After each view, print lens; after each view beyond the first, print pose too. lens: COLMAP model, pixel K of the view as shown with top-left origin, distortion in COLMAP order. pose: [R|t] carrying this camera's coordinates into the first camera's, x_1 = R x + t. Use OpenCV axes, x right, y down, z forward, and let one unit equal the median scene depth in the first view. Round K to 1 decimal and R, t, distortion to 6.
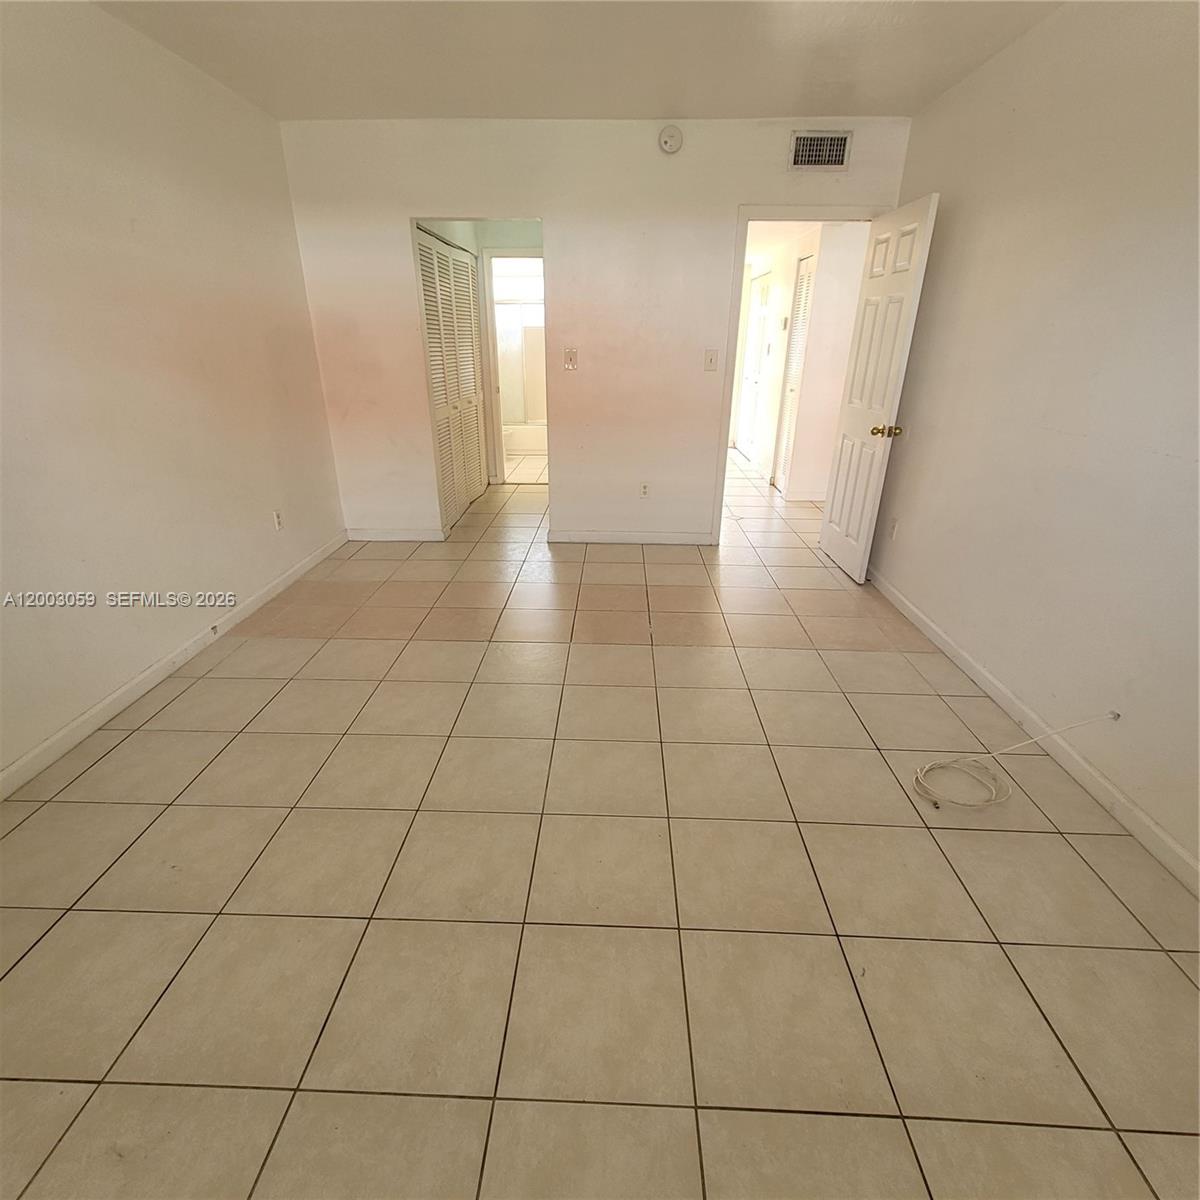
lens RADIAL K [[622.4, 0, 595.2], [0, 622.4, 613.4], [0, 0, 1]] dist [0.020177, -0.001595]
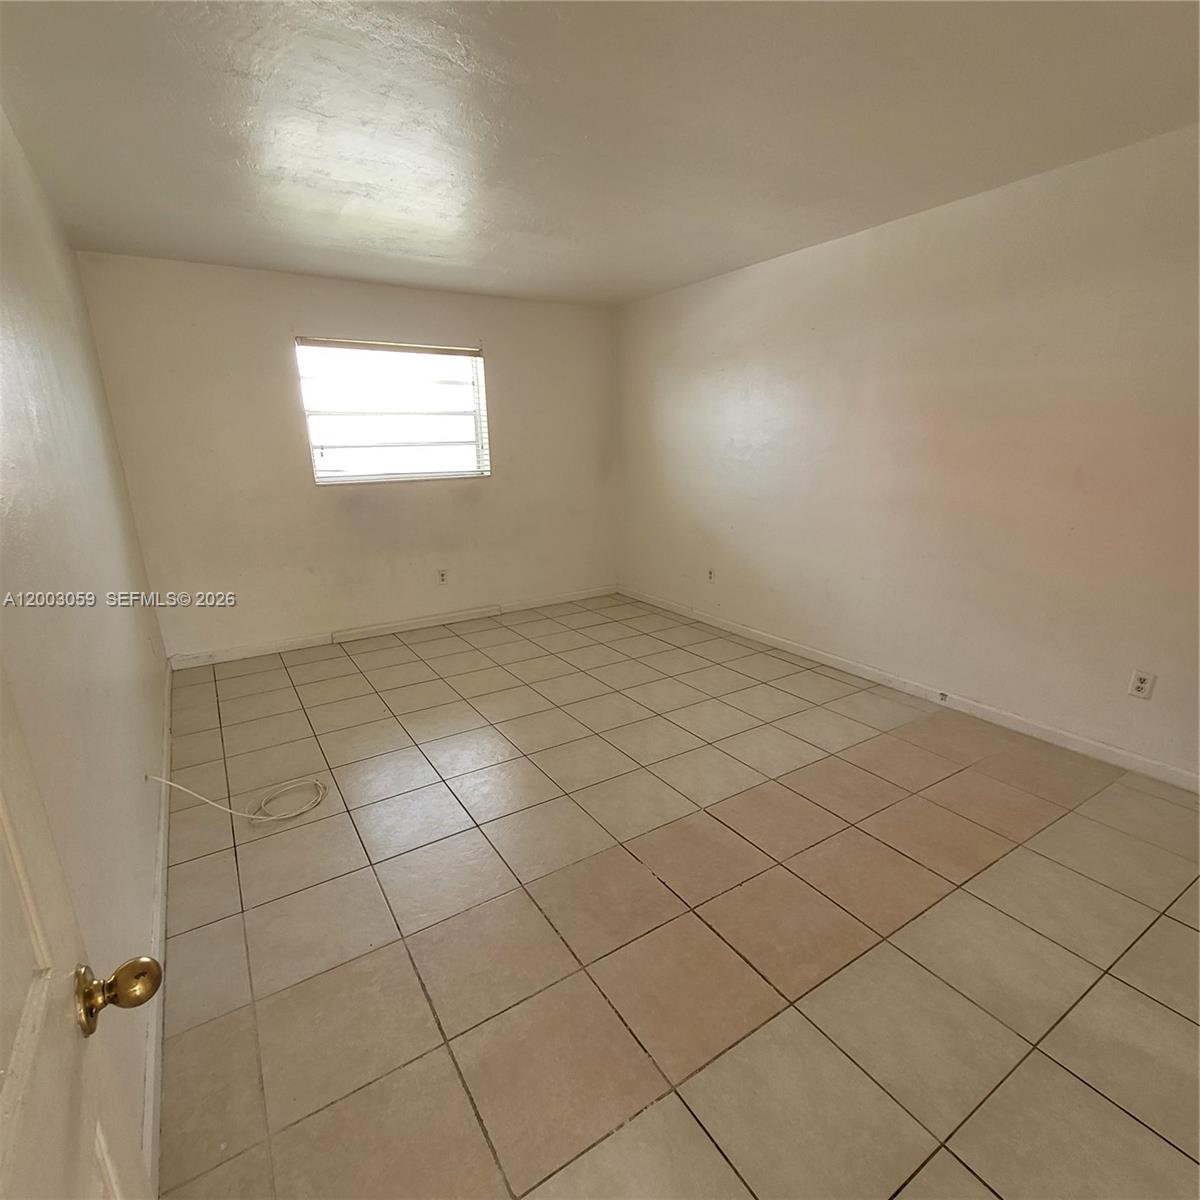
lens RADIAL K [[623.6, 0, 599.9], [0, 623.6, 612.6], [0, 0, 1]] dist [0.011977, -0.000859]
pose [[-0.824126, 0.165007, -0.541839, 0.933538], [-0.216986, 0.791669, 0.571119, -1.177251], [0.523196, 0.588246, -0.616631, 2.537639]]
